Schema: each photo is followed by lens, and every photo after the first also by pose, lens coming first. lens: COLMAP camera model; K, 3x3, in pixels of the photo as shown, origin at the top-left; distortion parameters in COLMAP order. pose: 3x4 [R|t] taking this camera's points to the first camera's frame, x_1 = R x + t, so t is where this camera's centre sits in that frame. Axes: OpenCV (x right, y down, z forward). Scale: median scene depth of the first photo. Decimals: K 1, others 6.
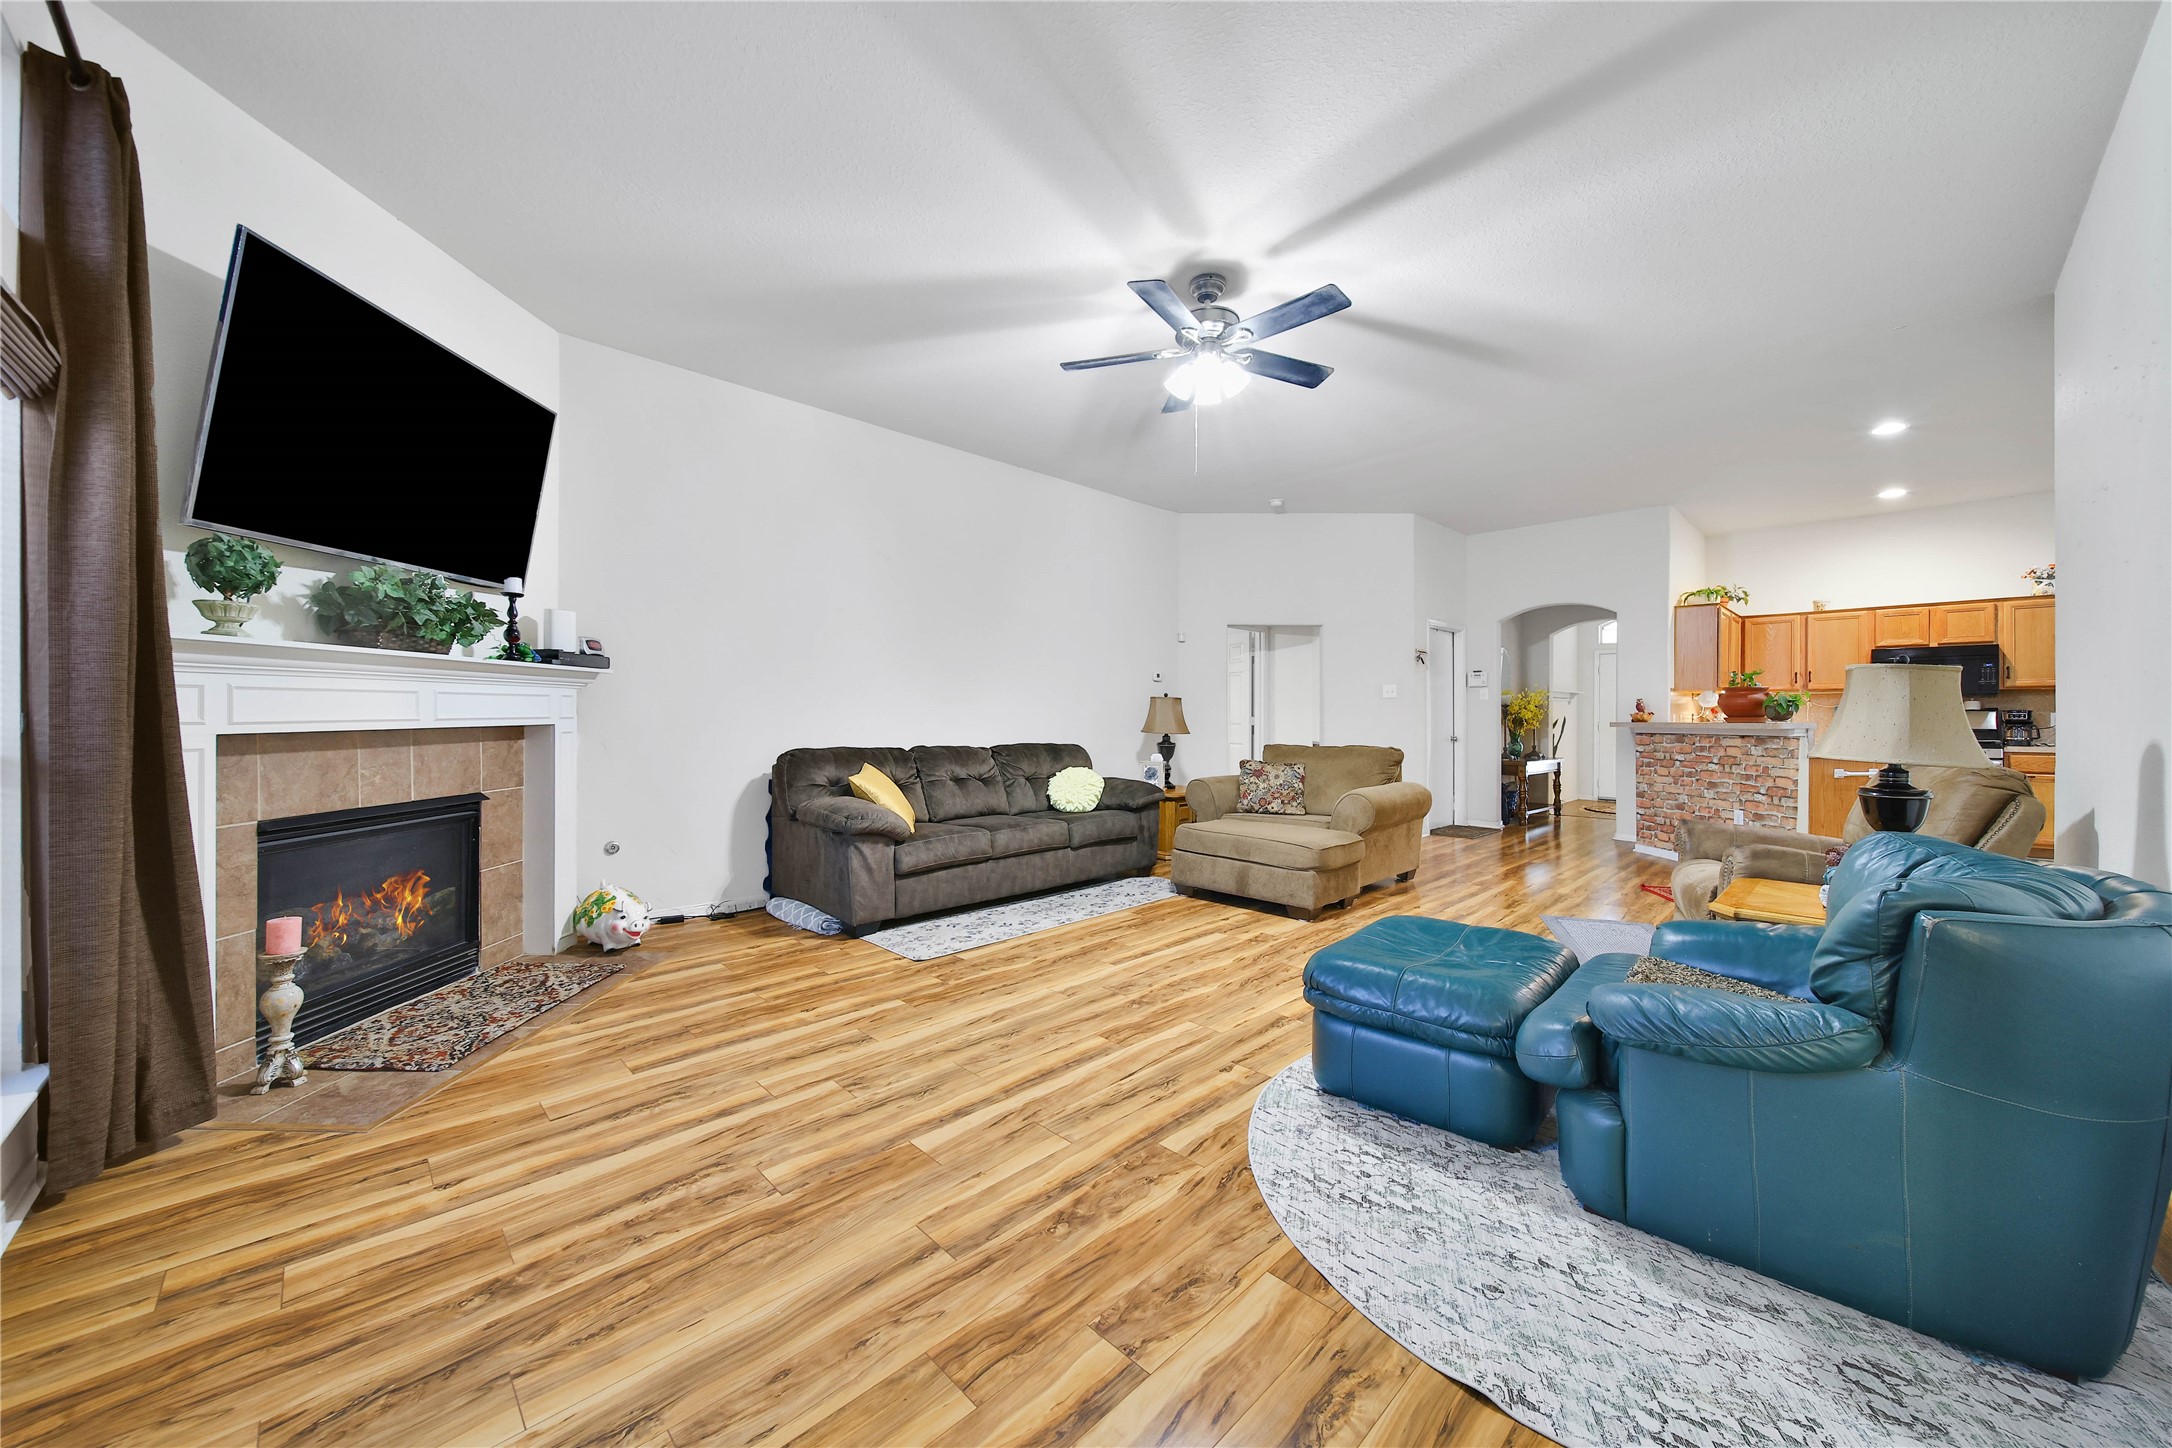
lens RADIAL K [[787.6, 0, 1099.9], [0, 787.6, 712.3], [0, 0, 1]] dist [0.017470, -0.004509]
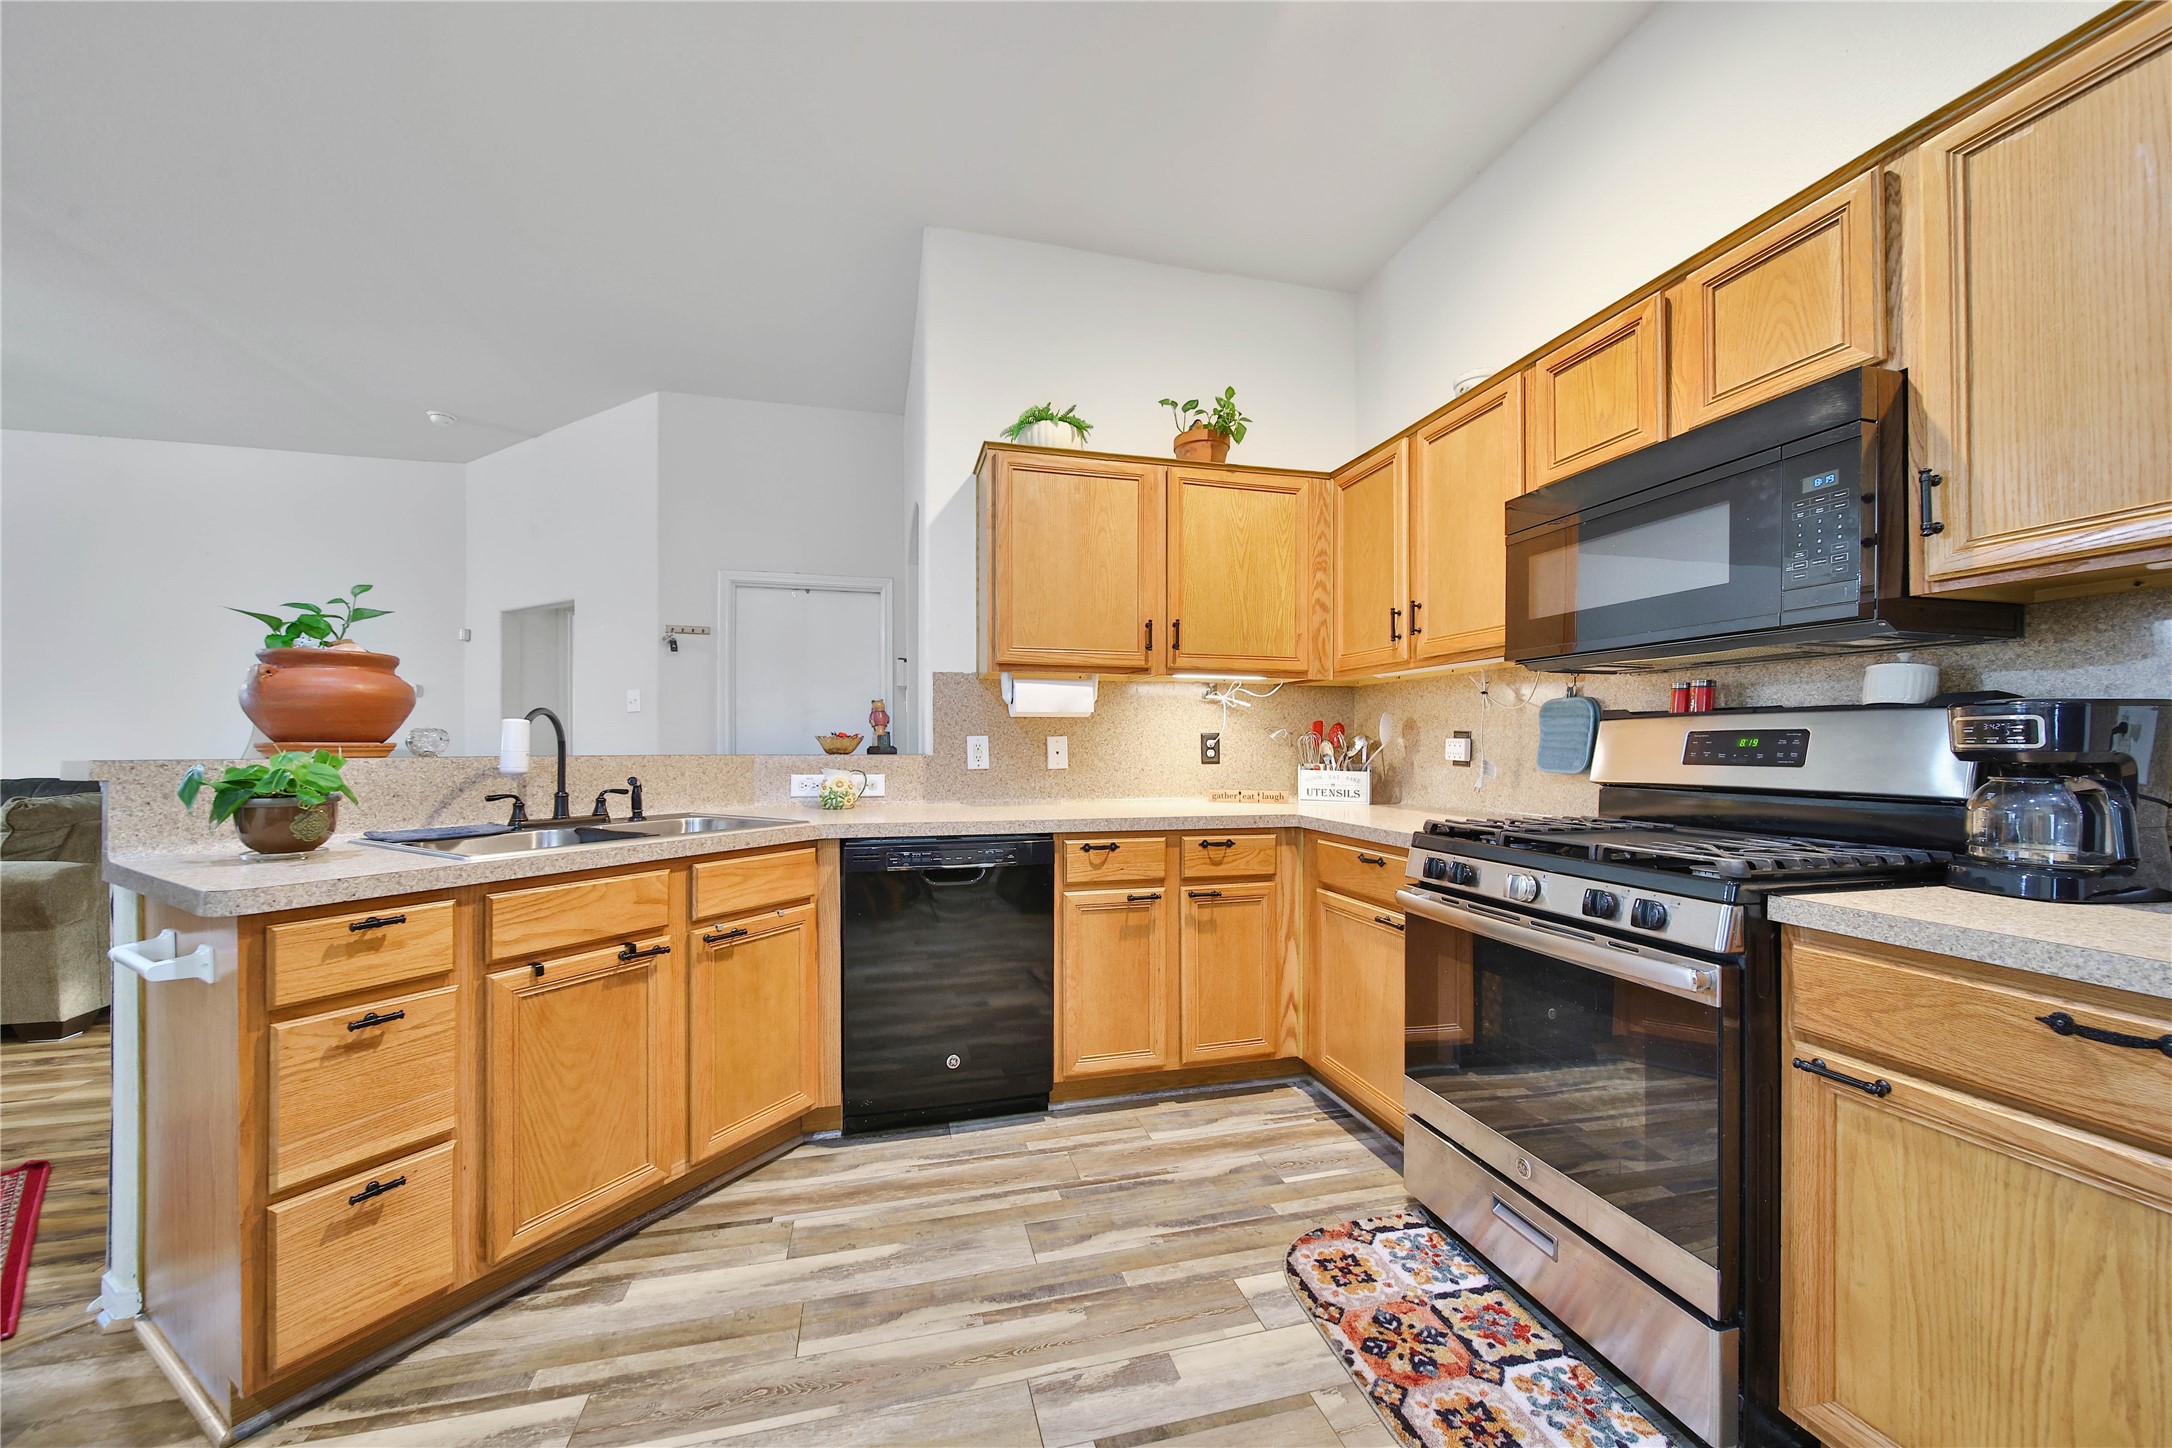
lens RADIAL K [[790.3, 0, 1079.5], [0, 790.3, 739.8], [0, 0, 1]] dist [0.000988, 0.000113]
pose [[0.860089, -0.005389, -0.510116, 2.045692], [0.004952, 0.999985, -0.002214, 0.011621], [0.510121, -0.000622, 0.860103, 1.420829]]
